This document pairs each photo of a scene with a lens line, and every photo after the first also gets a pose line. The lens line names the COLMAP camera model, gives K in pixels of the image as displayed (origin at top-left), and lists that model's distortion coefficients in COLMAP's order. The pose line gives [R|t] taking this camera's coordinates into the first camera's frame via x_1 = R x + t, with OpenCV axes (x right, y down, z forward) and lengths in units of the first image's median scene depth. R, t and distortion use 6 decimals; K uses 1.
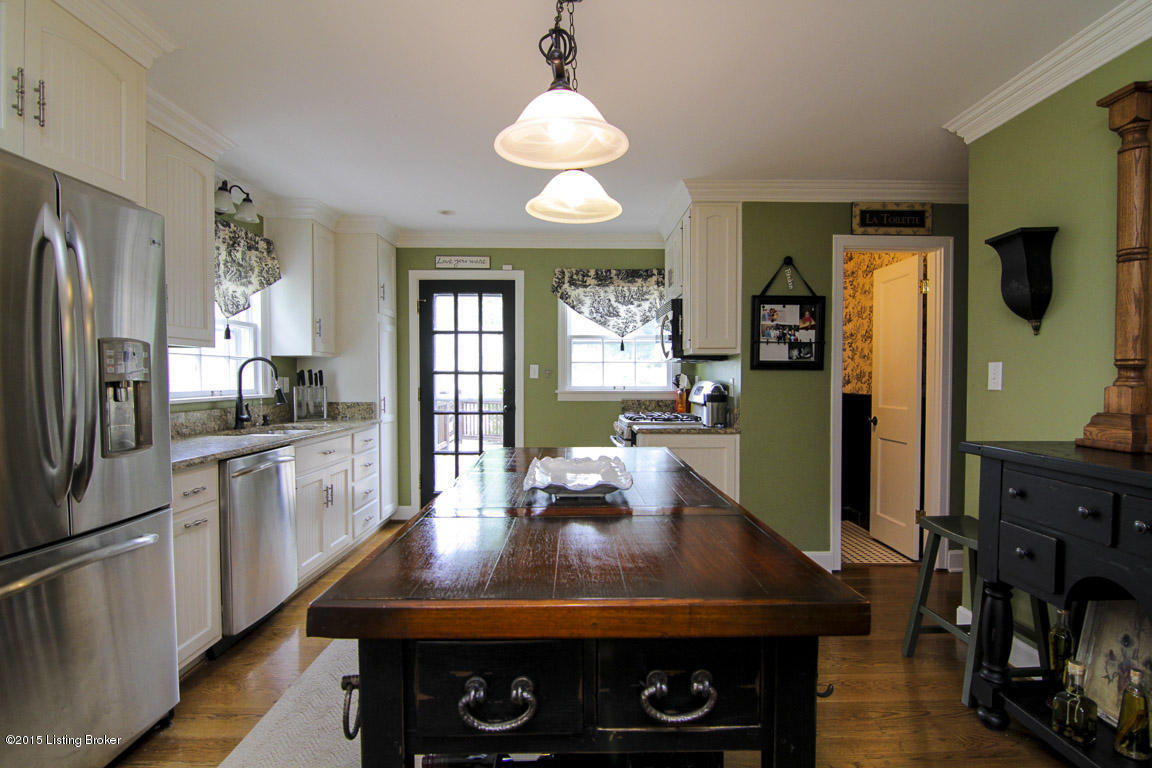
lens RADIAL K [[584.2, 0, 588.2], [0, 584.2, 389.2], [0, 0, 1]] dist [-0.016976, -0.007584]
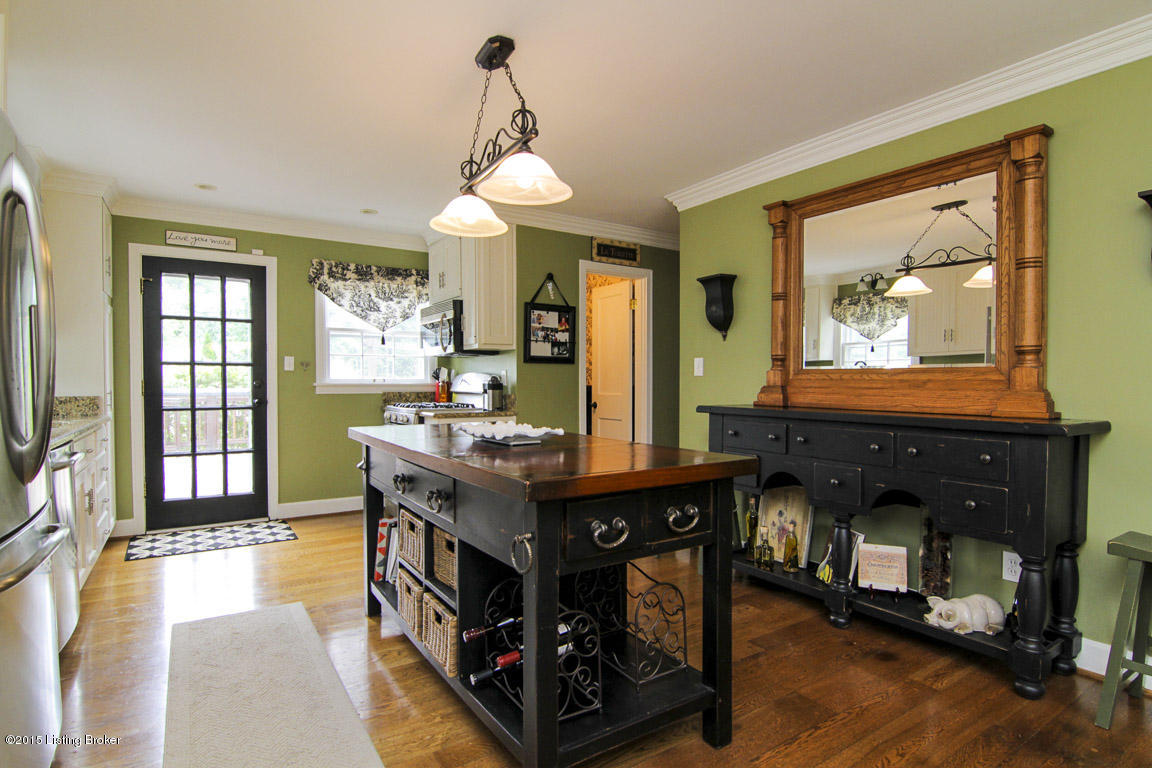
lens RADIAL K [[584.2, 0, 596.8], [0, 584.2, 388.9], [0, 0, 1]] dist [-0.016976, -0.007584]
pose [[0.835499, -0.008129, 0.549432, -0.260726], [0.010519, 0.999944, -0.001202, 0.024105], [-0.549392, 0.006784, 0.835537, -0.103106]]
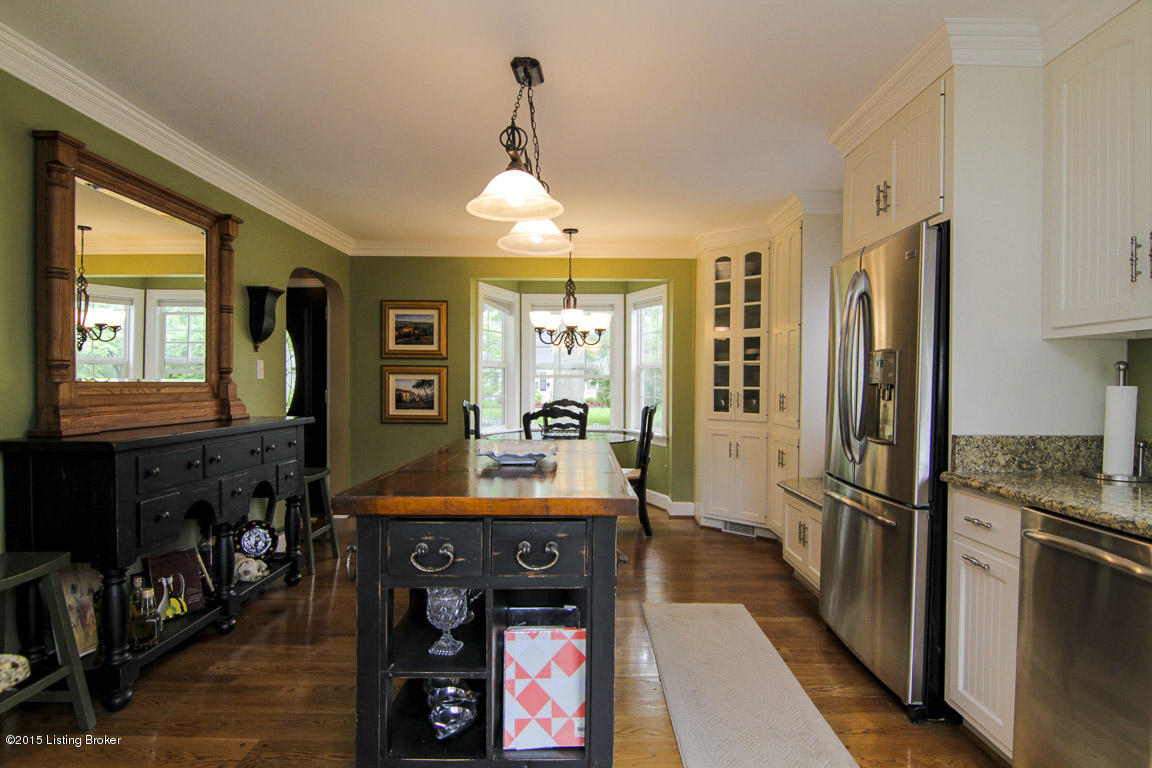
lens RADIAL K [[654.6, 0, 596.1], [0, 654.6, 384.0], [0, 0, 1]] dist [-0.012641, -0.005860]
pose [[-0.999965, -0.007044, 0.004555, -0.092222], [-0.006931, 0.999682, 0.024240, -0.021595], [-0.004725, 0.024208, -0.999696, 1.141015]]
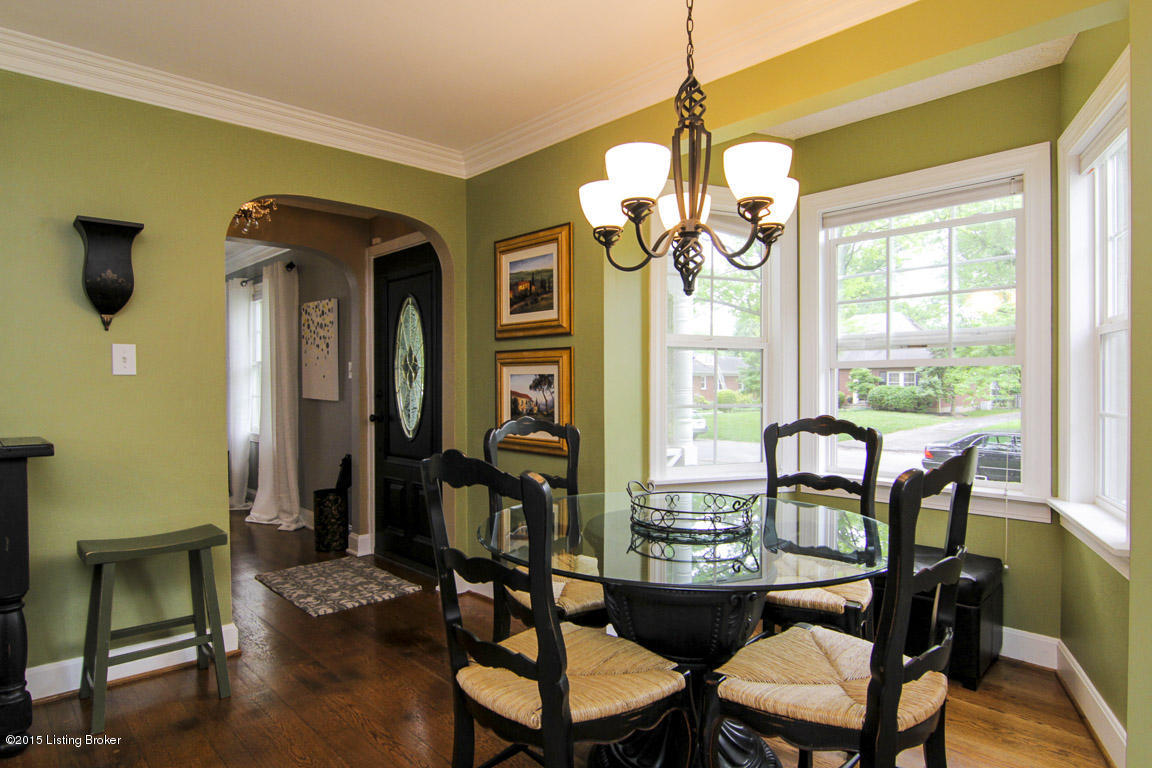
lens RADIAL K [[654.6, 0, 578.0], [0, 654.6, 389.3], [0, 0, 1]] dist [-0.012641, -0.005860]
pose [[-0.669770, -0.004605, 0.742554, -0.250370], [0.018869, 0.999552, 0.023218, -0.001953], [-0.742329, 0.029562, -0.669383, 0.488264]]
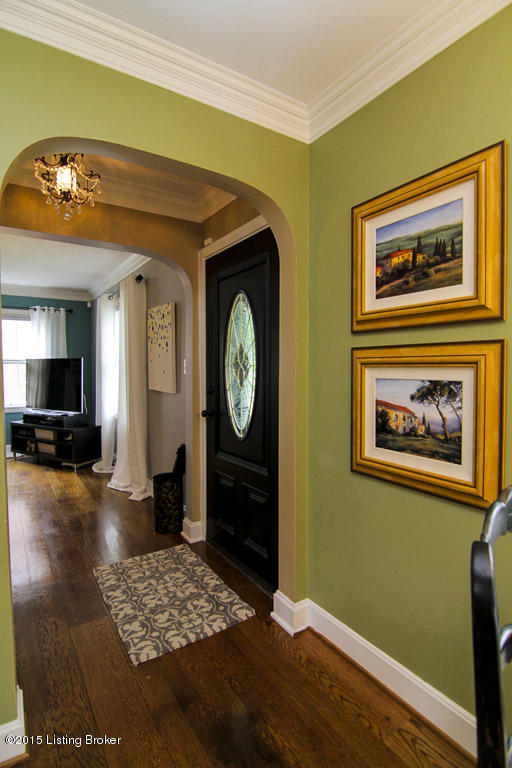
lens RADIAL K [[389.4, 0, 255.5], [0, 389.4, 381.4], [0, 0, 1]] dist [-0.016976, -0.007584]
pose [[-0.522748, -0.027877, 0.852031, 0.039054], [0.018906, 0.998840, 0.044280, -0.013678], [-0.852277, 0.039255, -0.521615, 0.350070]]
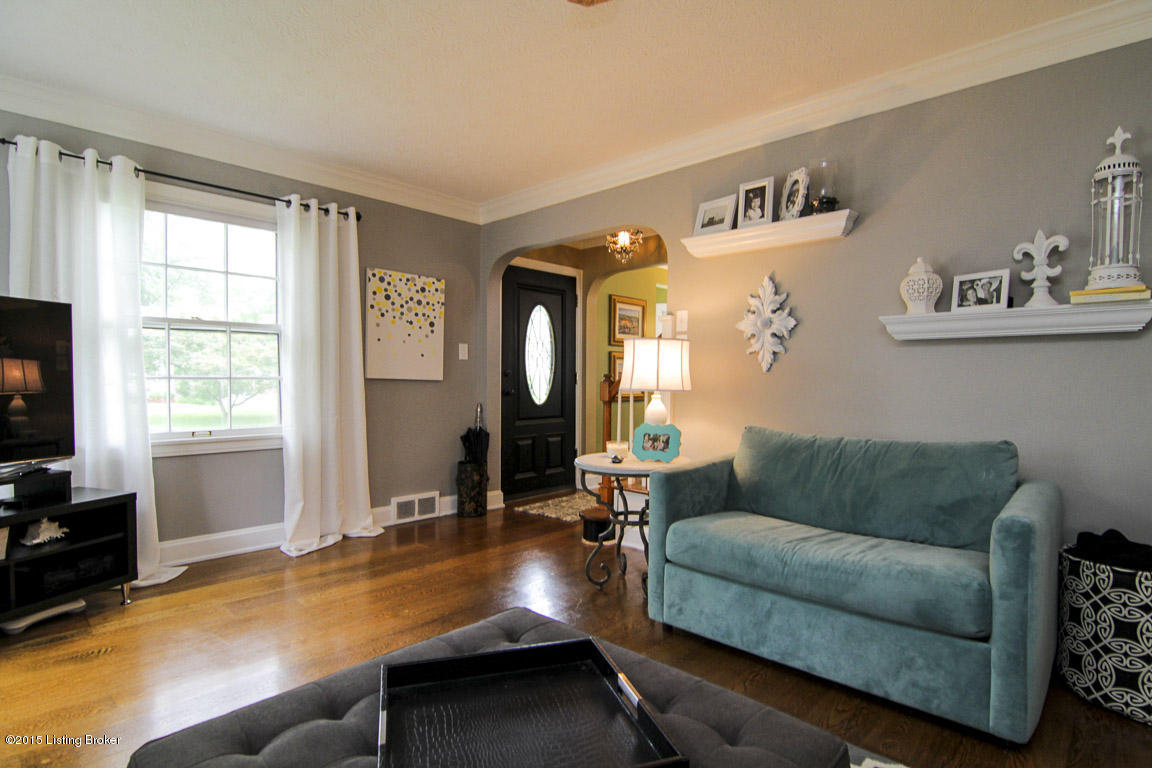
lens RADIAL K [[584.2, 0, 578.5], [0, 584.2, 386.4], [0, 0, 1]] dist [-0.016976, -0.007584]
pose [[-0.704708, 0.013549, -0.709369, 0.995582], [-0.023490, 0.998824, 0.042412, -0.002220], [0.709109, 0.046551, -0.703561, 0.822188]]
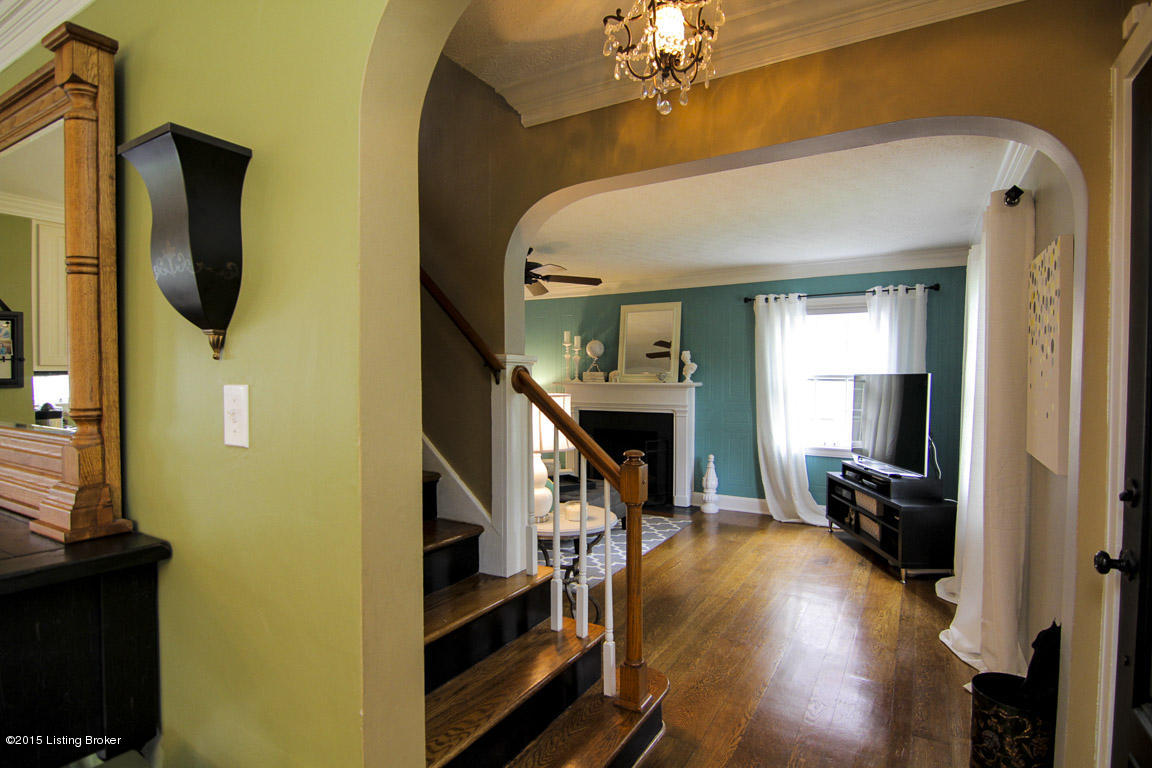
lens RADIAL K [[584.2, 0, 576.4], [0, 584.2, 391.7], [0, 0, 1]] dist [-0.016976, -0.007584]
pose [[0.524801, -0.015324, 0.851087, 0.173571], [0.009938, 0.999880, 0.011875, -0.026013], [-0.851167, 0.002226, 0.524891, 0.220446]]
